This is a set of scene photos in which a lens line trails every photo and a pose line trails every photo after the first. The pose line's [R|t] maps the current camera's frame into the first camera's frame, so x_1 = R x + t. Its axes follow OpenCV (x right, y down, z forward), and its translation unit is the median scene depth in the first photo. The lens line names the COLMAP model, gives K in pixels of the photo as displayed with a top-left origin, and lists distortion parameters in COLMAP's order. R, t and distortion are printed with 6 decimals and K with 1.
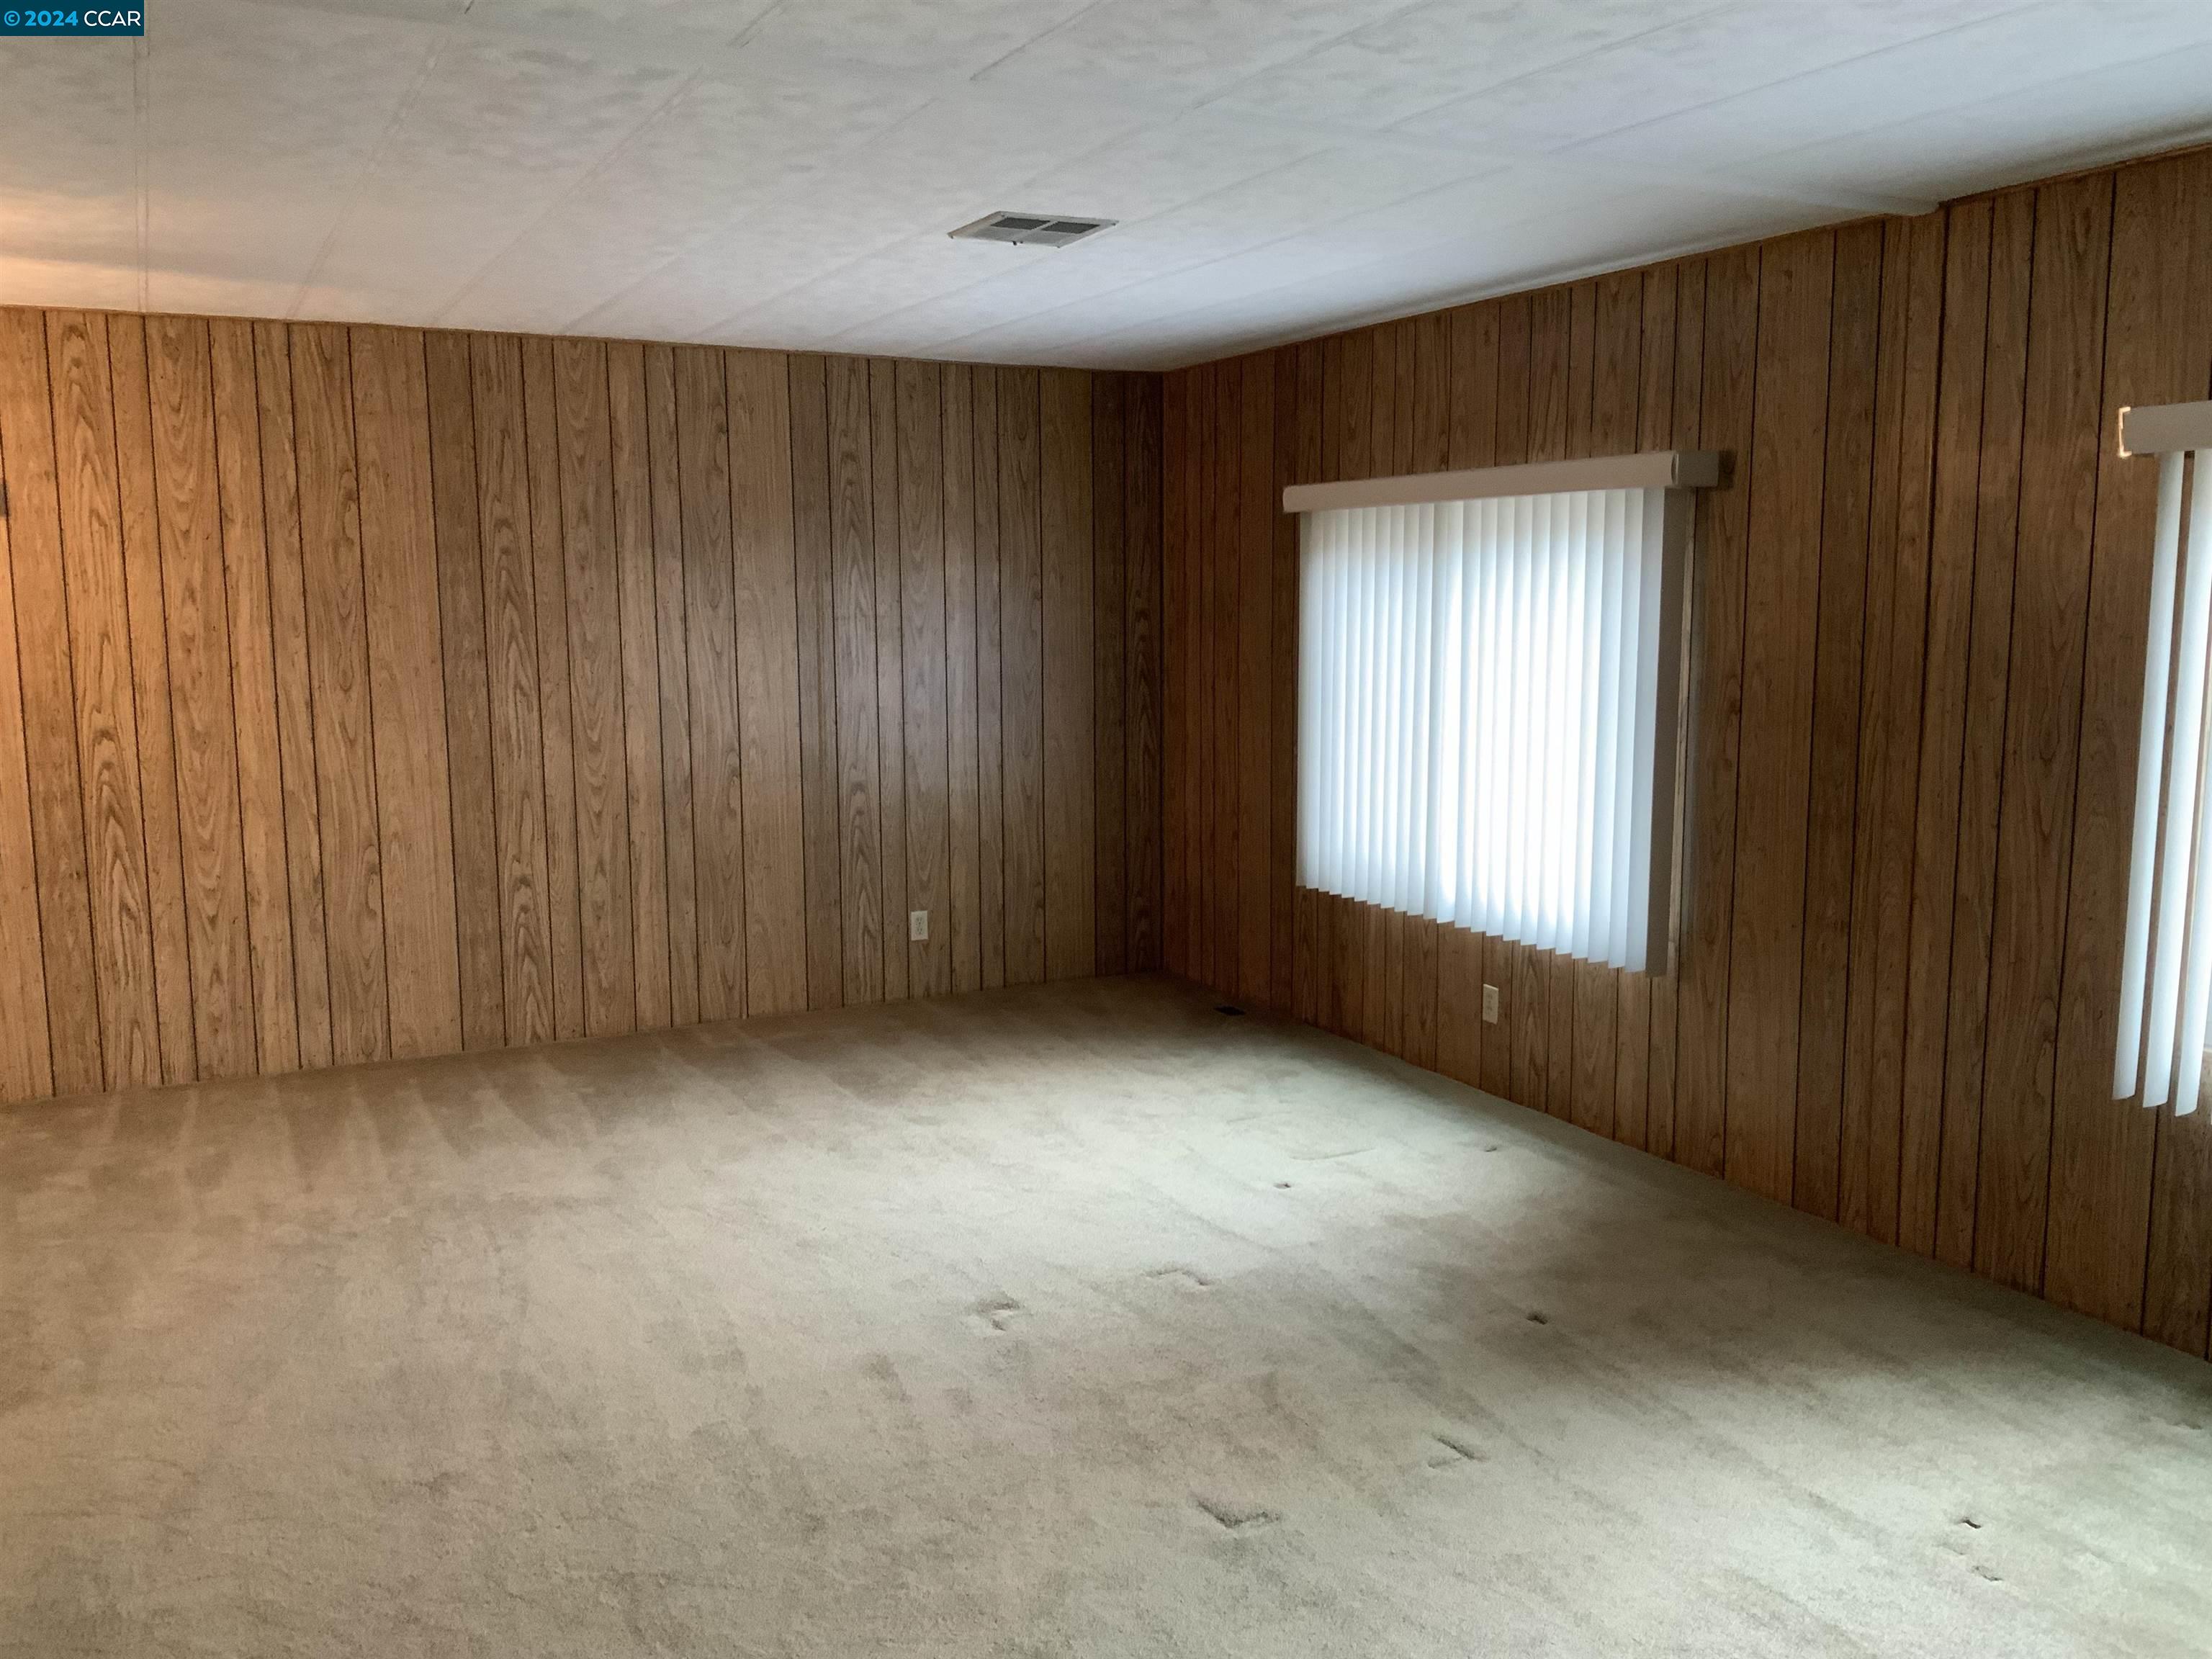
lens RADIAL K [[1809.5, 0, 1106.0], [0, 1809.5, 829.5], [0, 0, 1]] dist [0.118016, -0.244286]
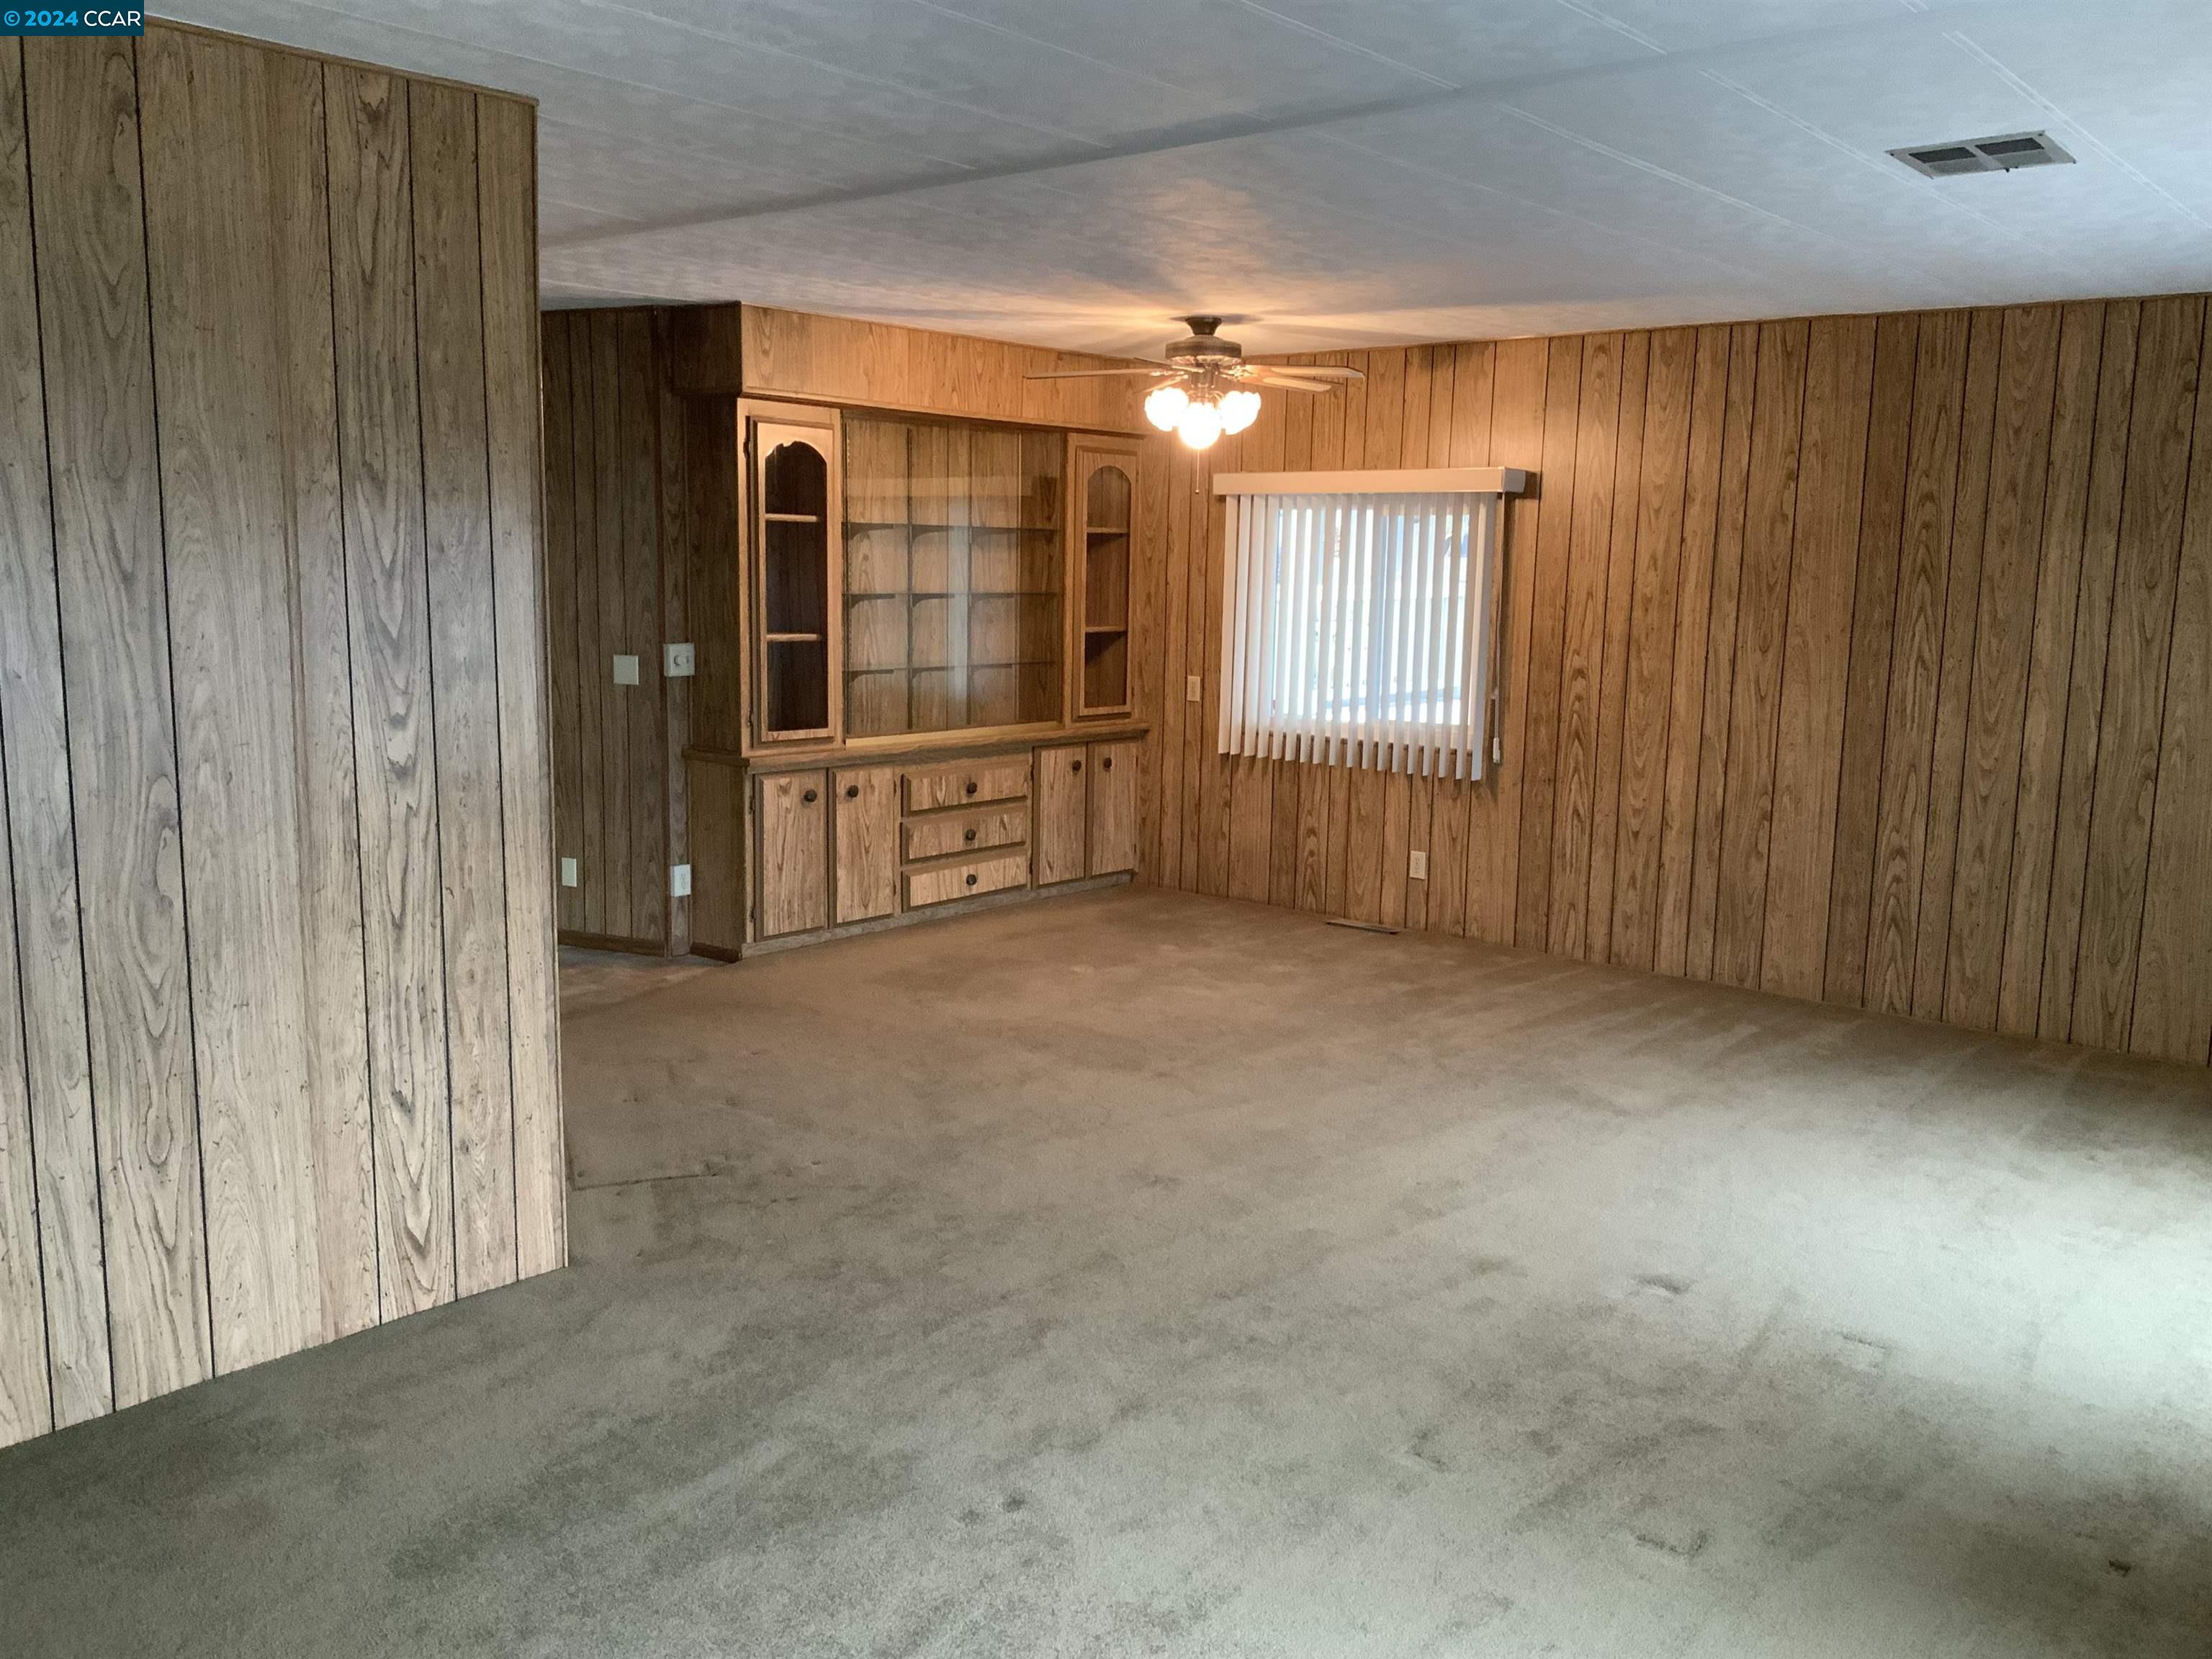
lens RADIAL K [[1809.5, 0, 1106.0], [0, 1809.5, 829.5], [0, 0, 1]] dist [0.118016, -0.244286]
pose [[0.378870, 0.151260, -0.913005, 0.474150], [-0.145657, 0.984003, 0.102579, -0.026153], [0.913915, 0.094122, 0.394842, 0.211904]]
